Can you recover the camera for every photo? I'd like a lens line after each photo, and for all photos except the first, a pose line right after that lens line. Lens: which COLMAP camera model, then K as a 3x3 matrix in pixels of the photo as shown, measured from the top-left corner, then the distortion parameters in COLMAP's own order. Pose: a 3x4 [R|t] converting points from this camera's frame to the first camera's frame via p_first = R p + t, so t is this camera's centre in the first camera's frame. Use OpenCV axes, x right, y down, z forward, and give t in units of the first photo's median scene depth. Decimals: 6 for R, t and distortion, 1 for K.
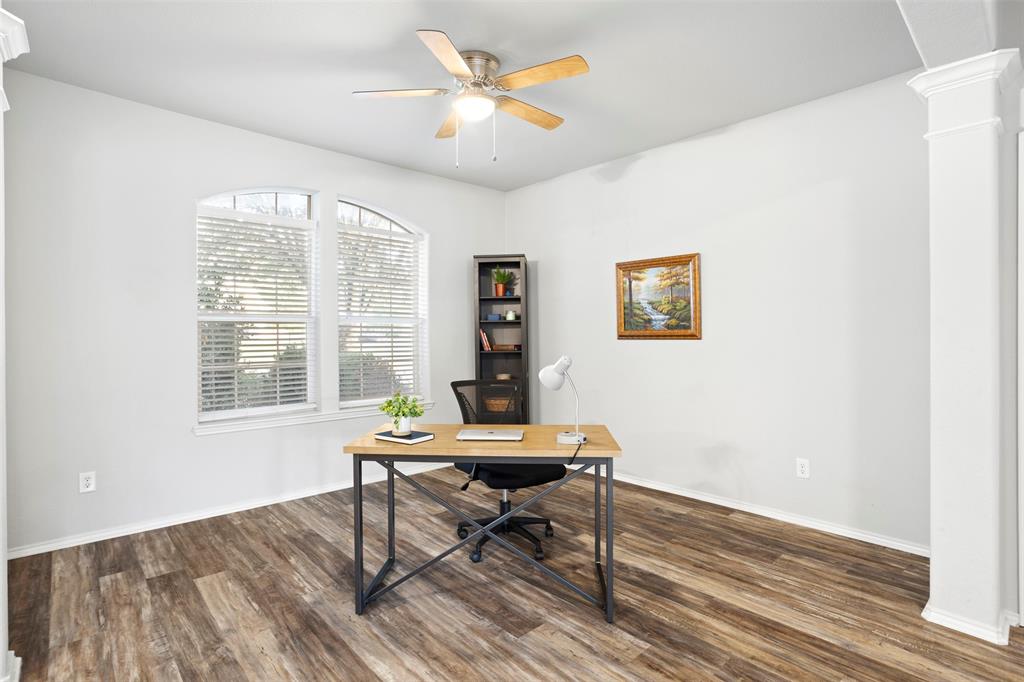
lens RADIAL K [[499.0, 0, 507.6], [0, 499.0, 327.4], [0, 0, 1]] dist [-0.054719, 0.025381]
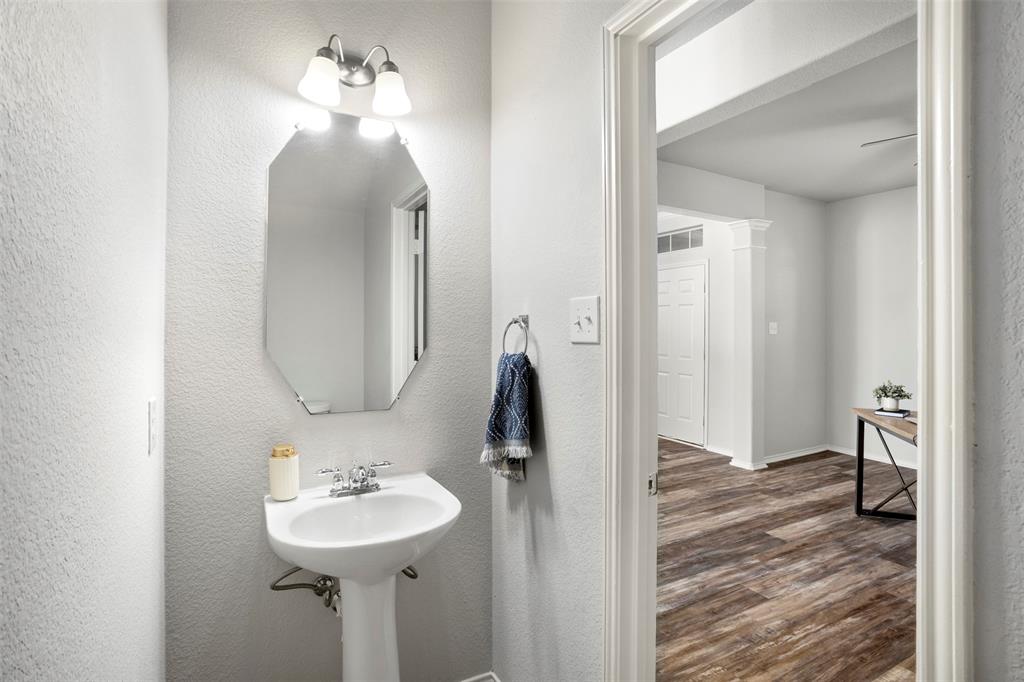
lens RADIAL K [[499.0, 0, 507.6], [0, 499.0, 327.4], [0, 0, 1]] dist [-0.054719, 0.025381]
pose [[-0.258568, -0.002102, -0.965991, 0.874735], [0.018377, 0.999806, -0.007095, -0.028016], [0.965818, -0.019586, -0.258479, 0.169659]]
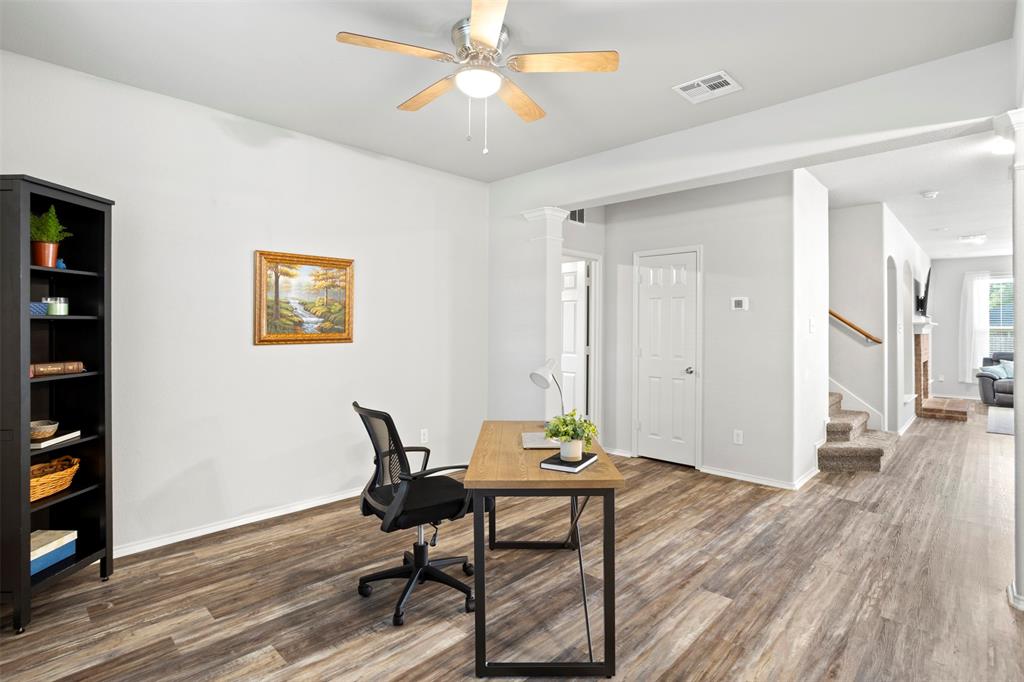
lens RADIAL K [[499.0, 0, 507.6], [0, 499.0, 327.4], [0, 0, 1]] dist [-0.054719, 0.025381]
pose [[-0.043770, -0.005995, 0.999024, -0.647522], [-0.022881, 0.999726, 0.004996, -0.019661], [-0.998780, -0.022640, -0.043895, 0.690403]]
